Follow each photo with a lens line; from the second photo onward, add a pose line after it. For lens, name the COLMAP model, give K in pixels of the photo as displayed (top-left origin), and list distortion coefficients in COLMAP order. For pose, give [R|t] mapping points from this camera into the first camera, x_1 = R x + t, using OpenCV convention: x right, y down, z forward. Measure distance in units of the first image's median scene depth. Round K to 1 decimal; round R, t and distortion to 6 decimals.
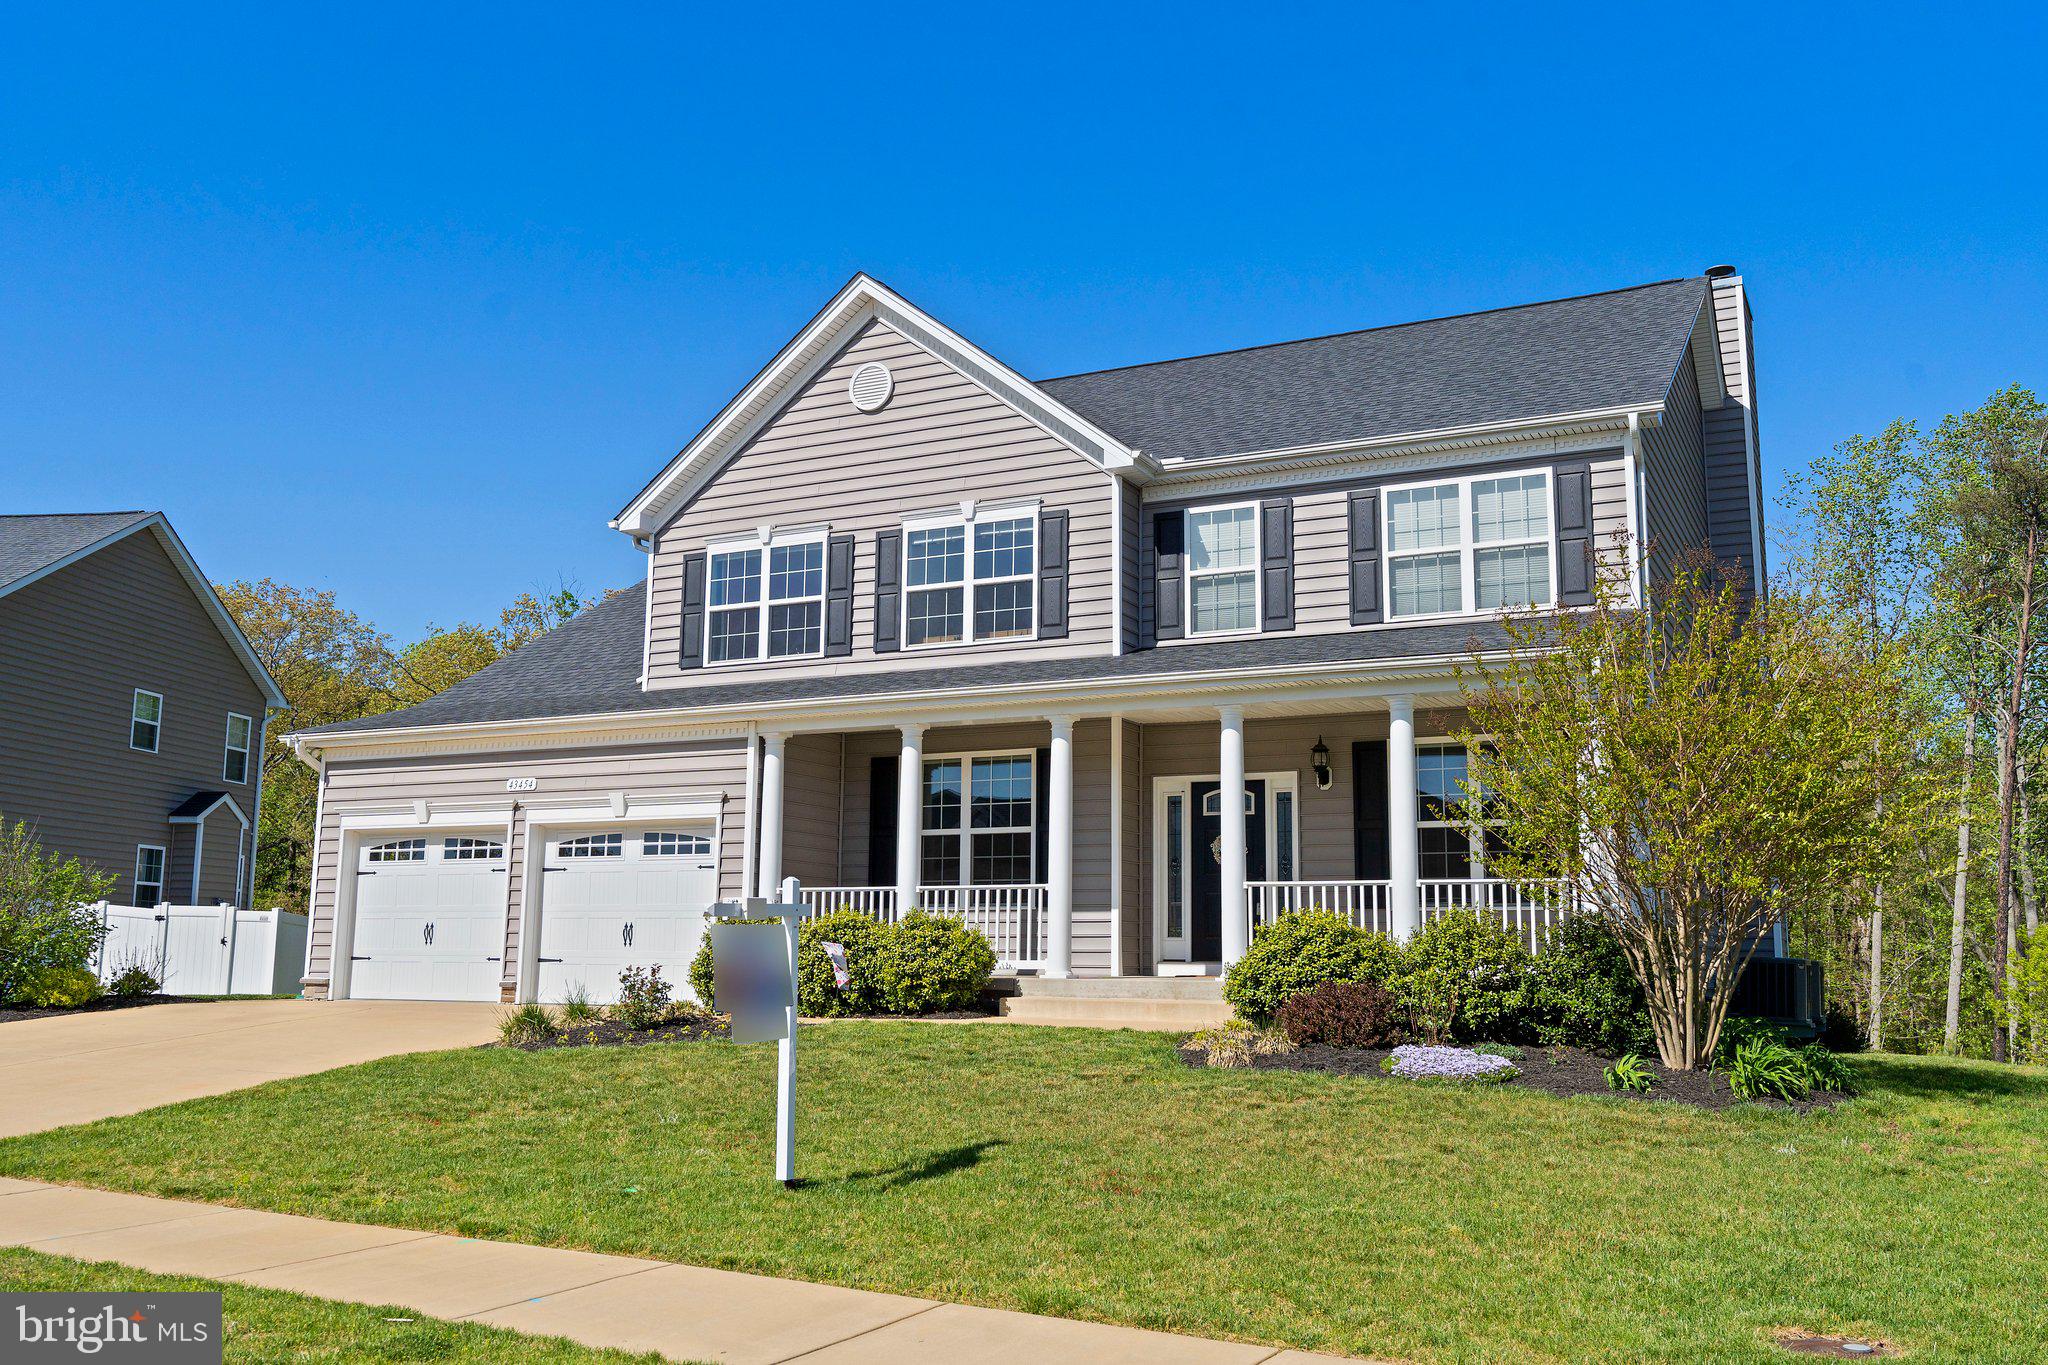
lens RADIAL K [[1770.1, 0, 1023.6], [0, 1770.1, 681.1], [0, 0, 1]] dist [-0.000083, 0.000289]
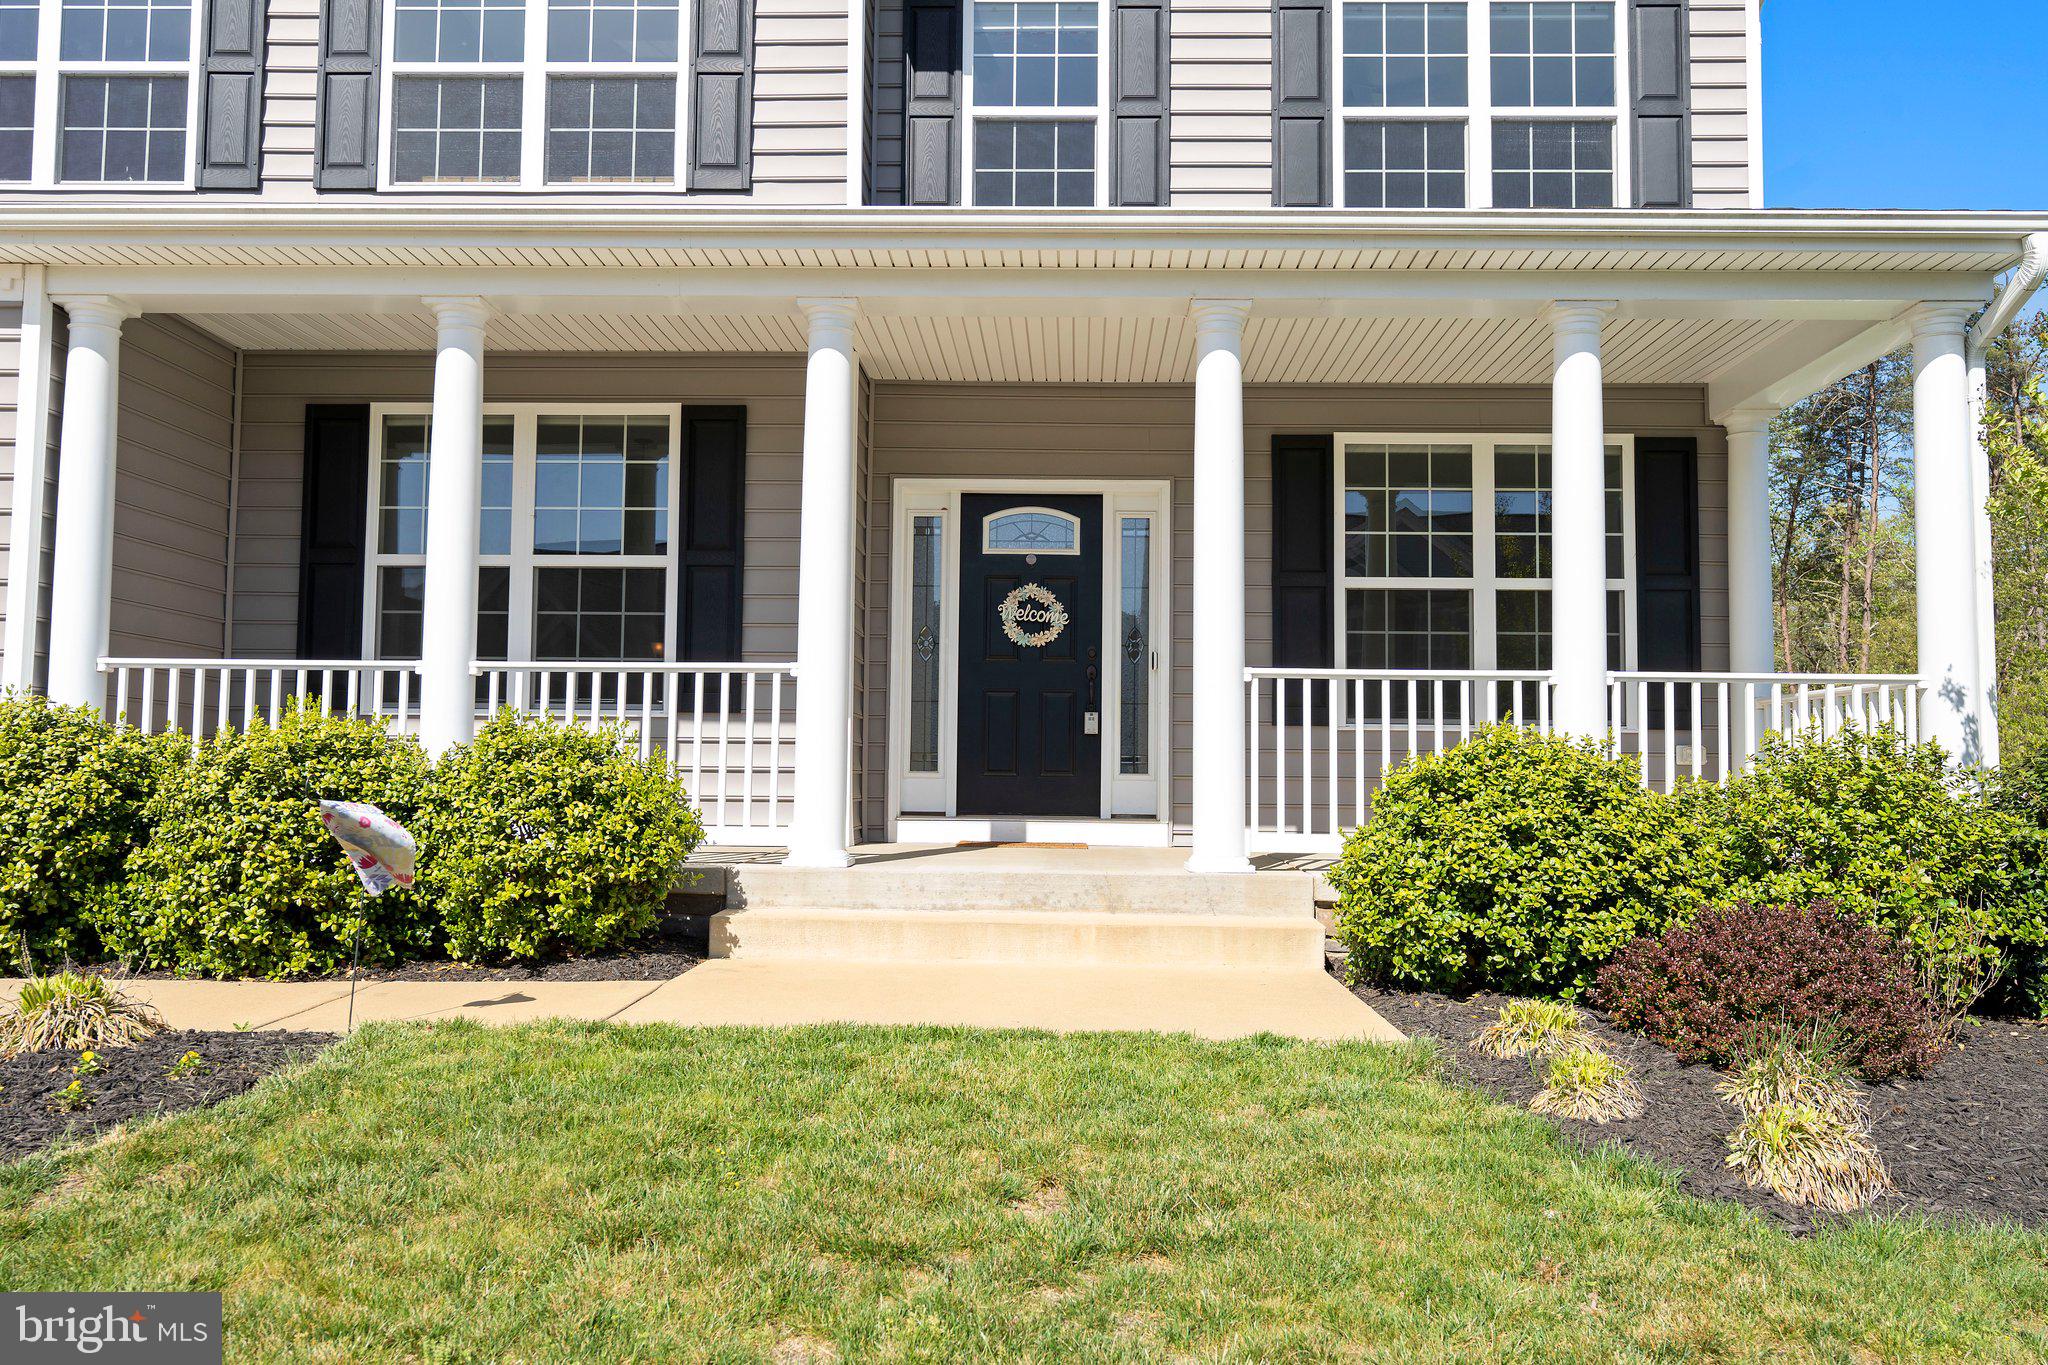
lens RADIAL K [[1611.7, 0, 1023.4], [0, 1611.7, 678.8], [0, 0, 1]] dist [0.005435, 0.006062]
pose [[0.903677, 0.026037, 0.427422, -0.102506], [-0.069080, 0.993940, 0.085504, 0.071498], [-0.422605, -0.106794, 0.900000, 0.541847]]
